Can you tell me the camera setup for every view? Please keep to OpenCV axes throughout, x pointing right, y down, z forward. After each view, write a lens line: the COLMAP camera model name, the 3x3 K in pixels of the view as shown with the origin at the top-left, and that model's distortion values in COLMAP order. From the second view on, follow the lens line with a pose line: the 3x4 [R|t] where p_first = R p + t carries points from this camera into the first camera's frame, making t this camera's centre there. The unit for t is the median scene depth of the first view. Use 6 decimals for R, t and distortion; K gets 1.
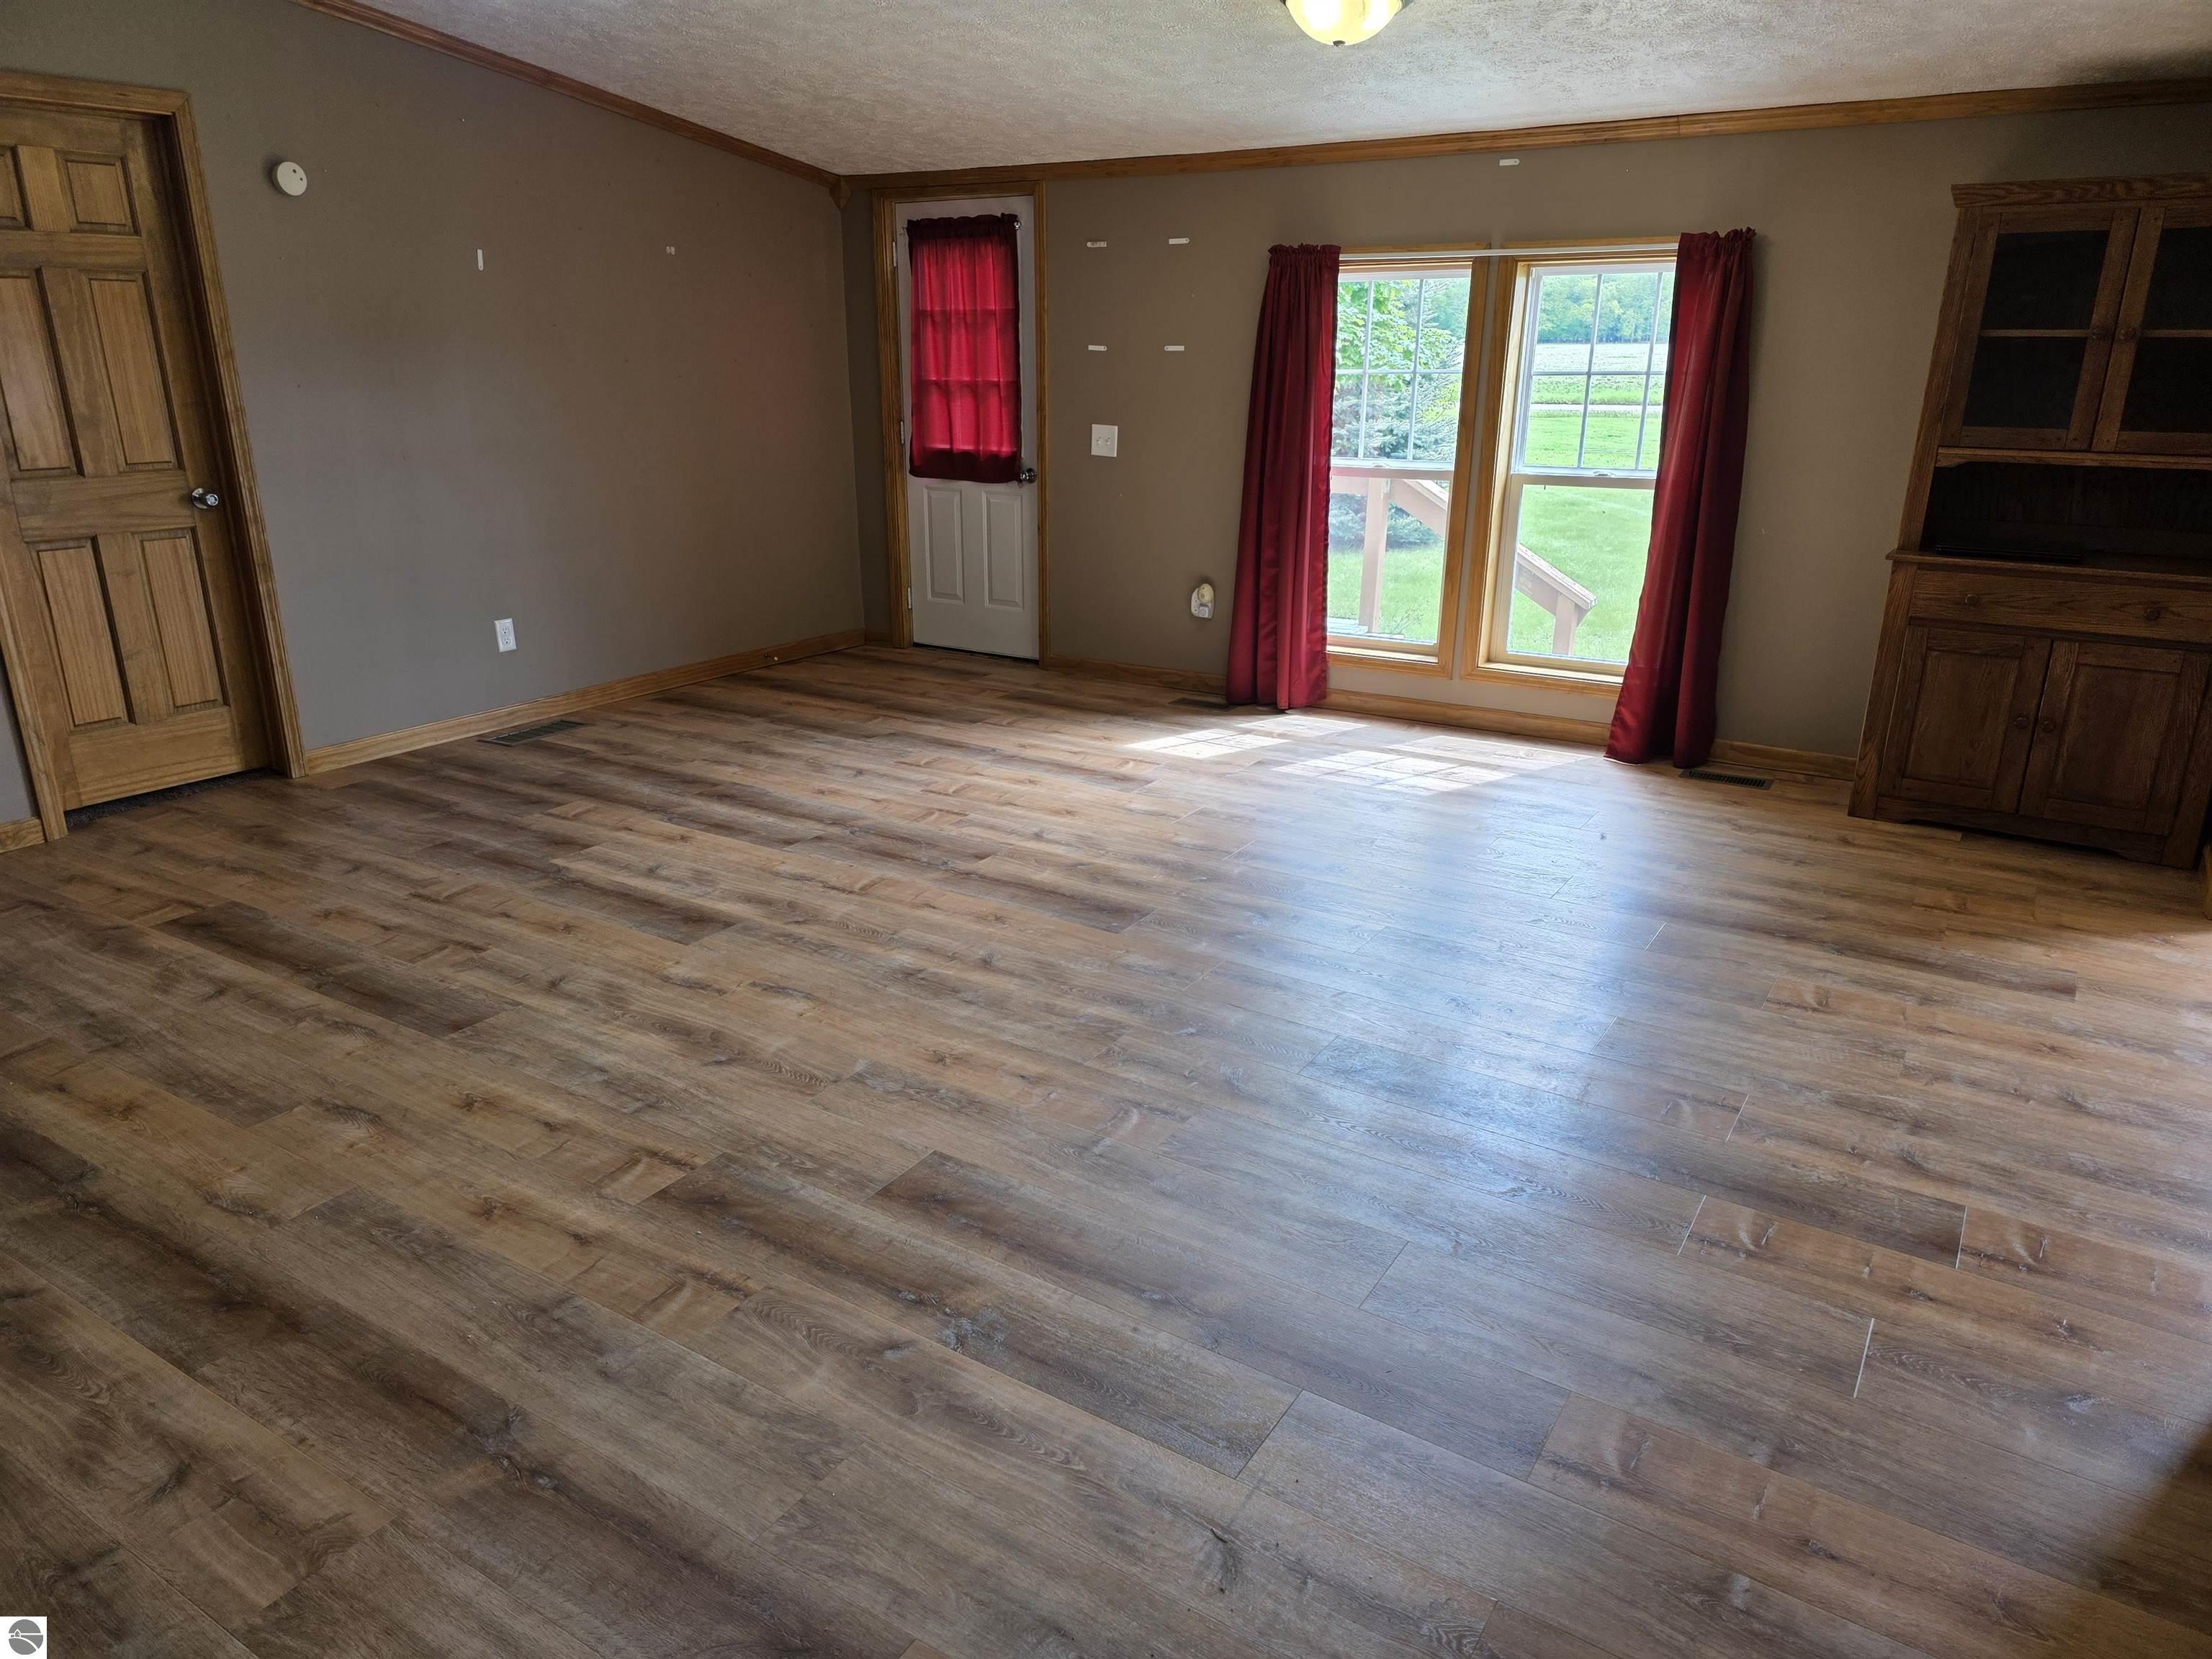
lens RADIAL K [[1476.5, 0, 1105.9], [0, 1476.5, 834.6], [0, 0, 1]] dist [0.024196, -0.007759]
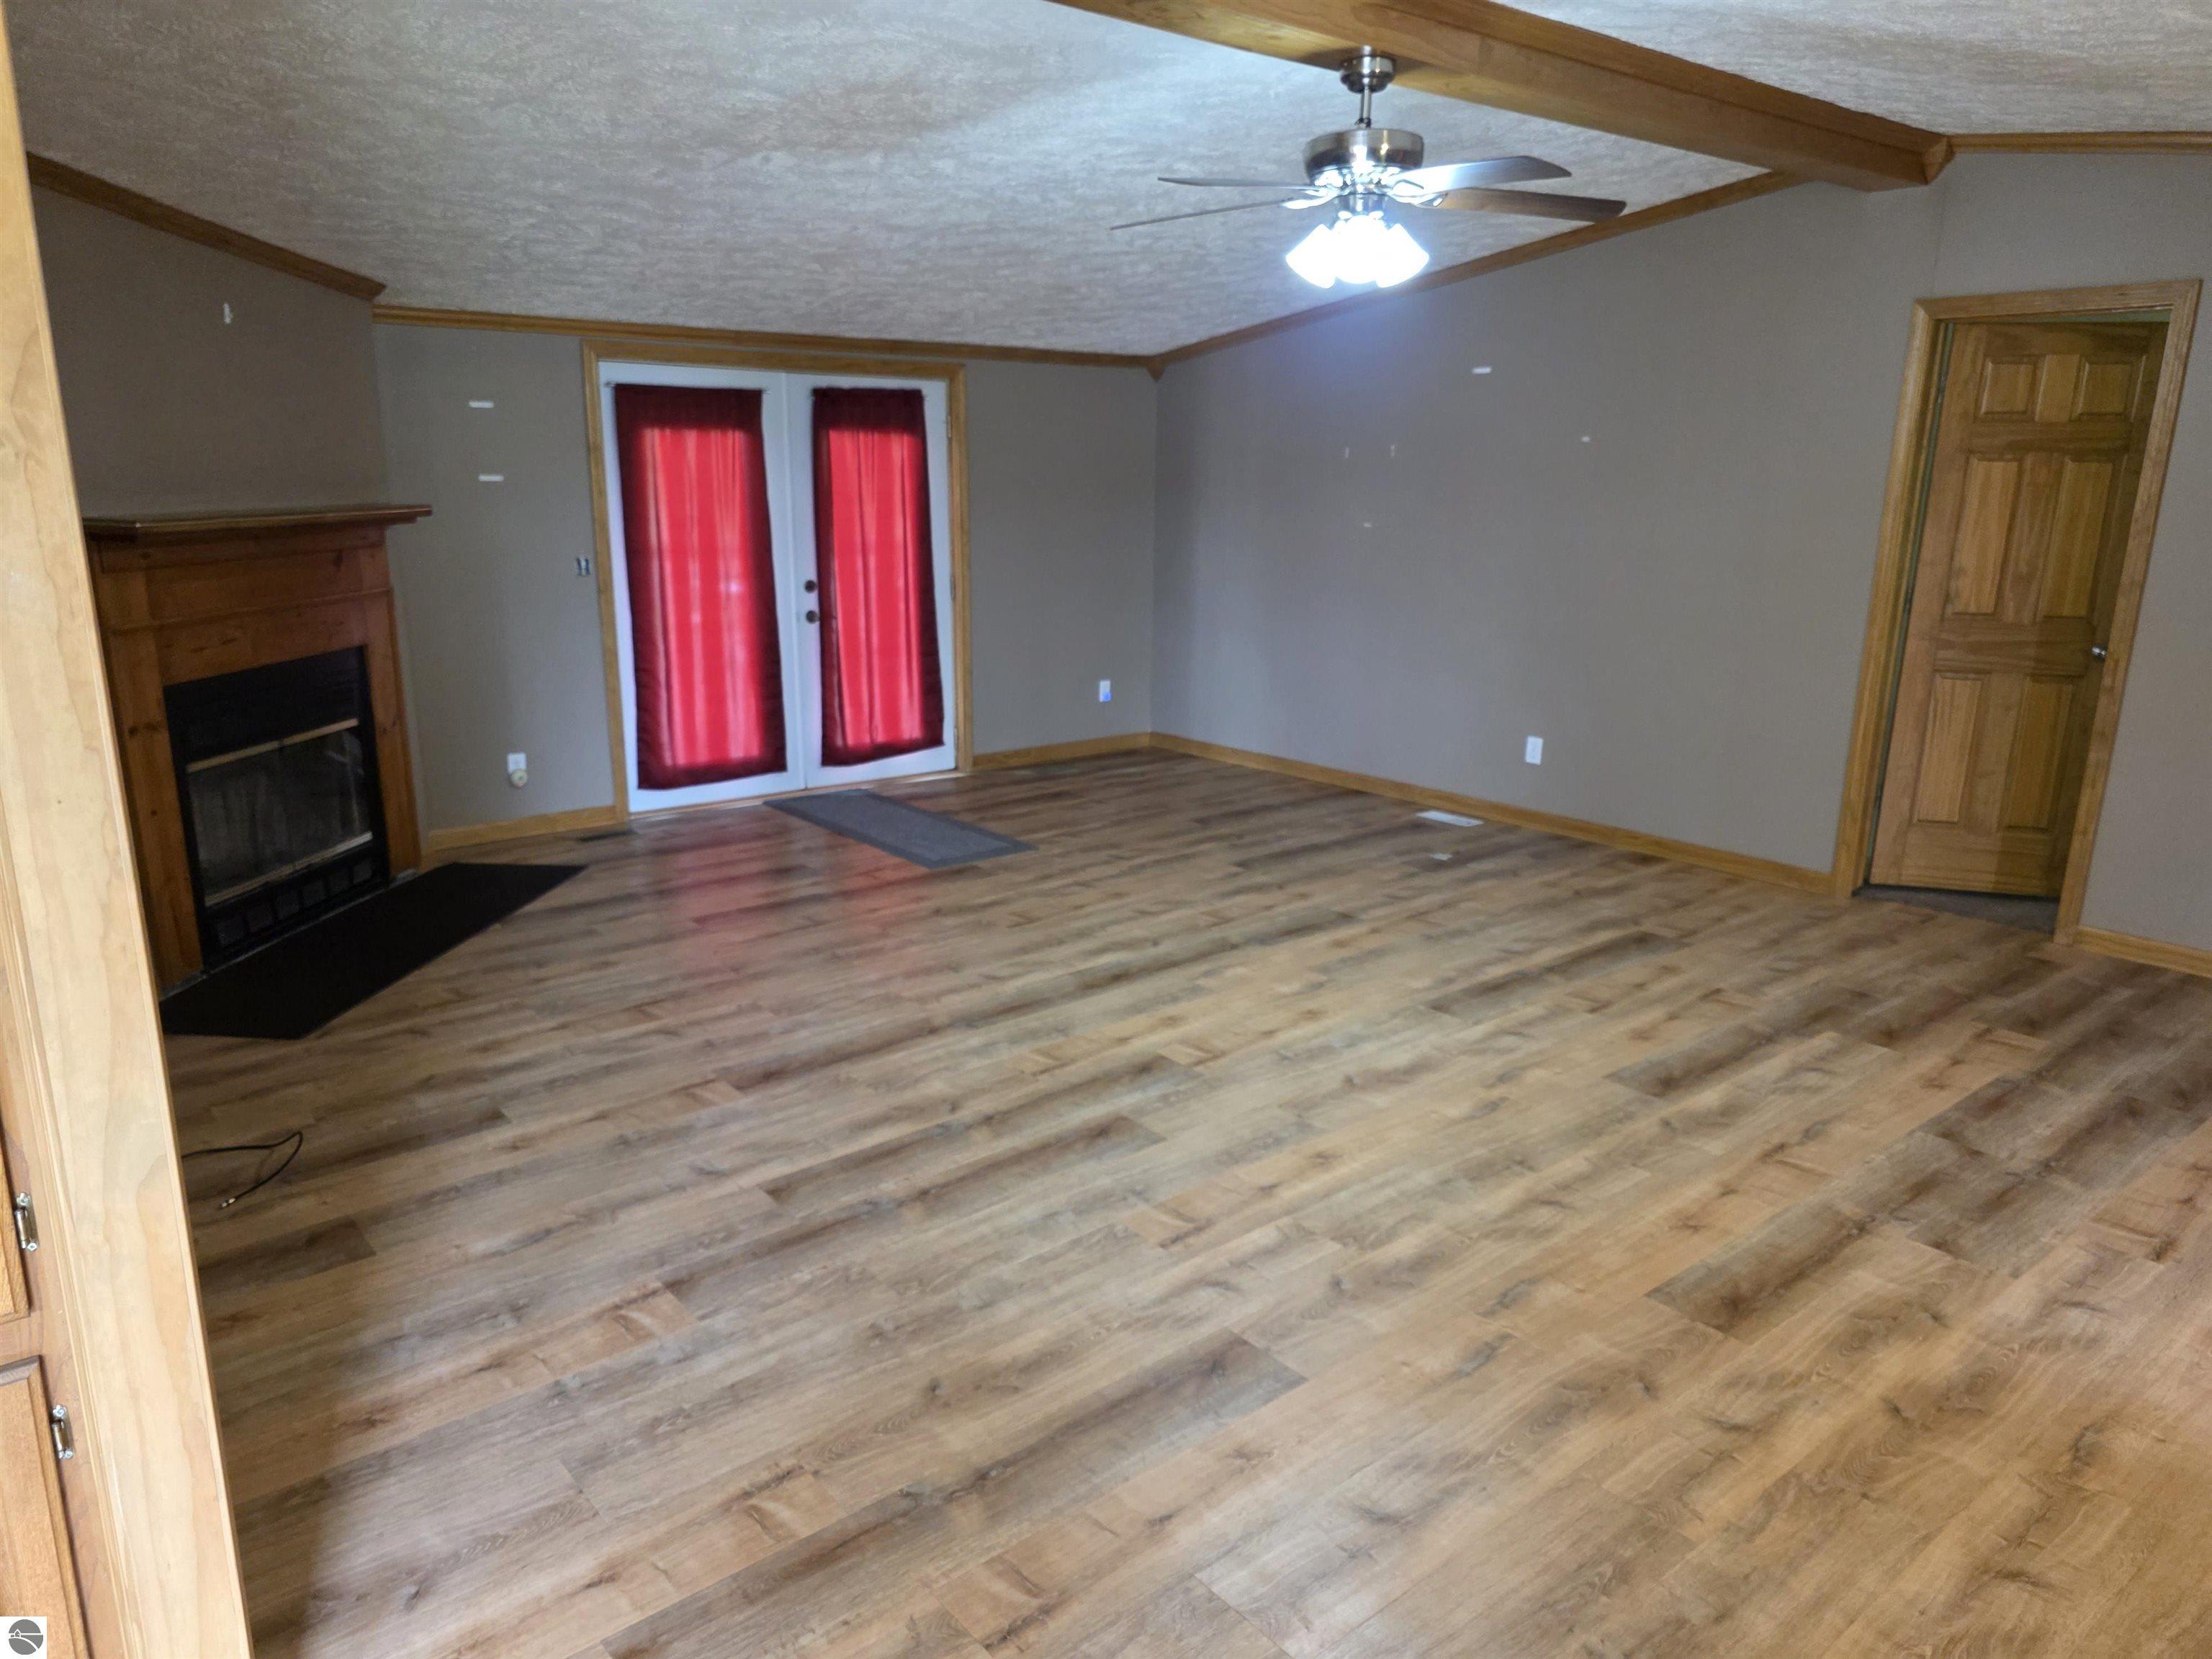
lens RADIAL K [[1476.5, 0, 1104.3], [0, 1476.5, 831.6], [0, 0, 1]] dist [0.024196, -0.007759]
pose [[-0.310323, 0.225605, -0.923473, 0.820474], [-0.311893, 0.893496, 0.323090, -0.336214], [0.898010, 0.388287, -0.206908, 0.894053]]
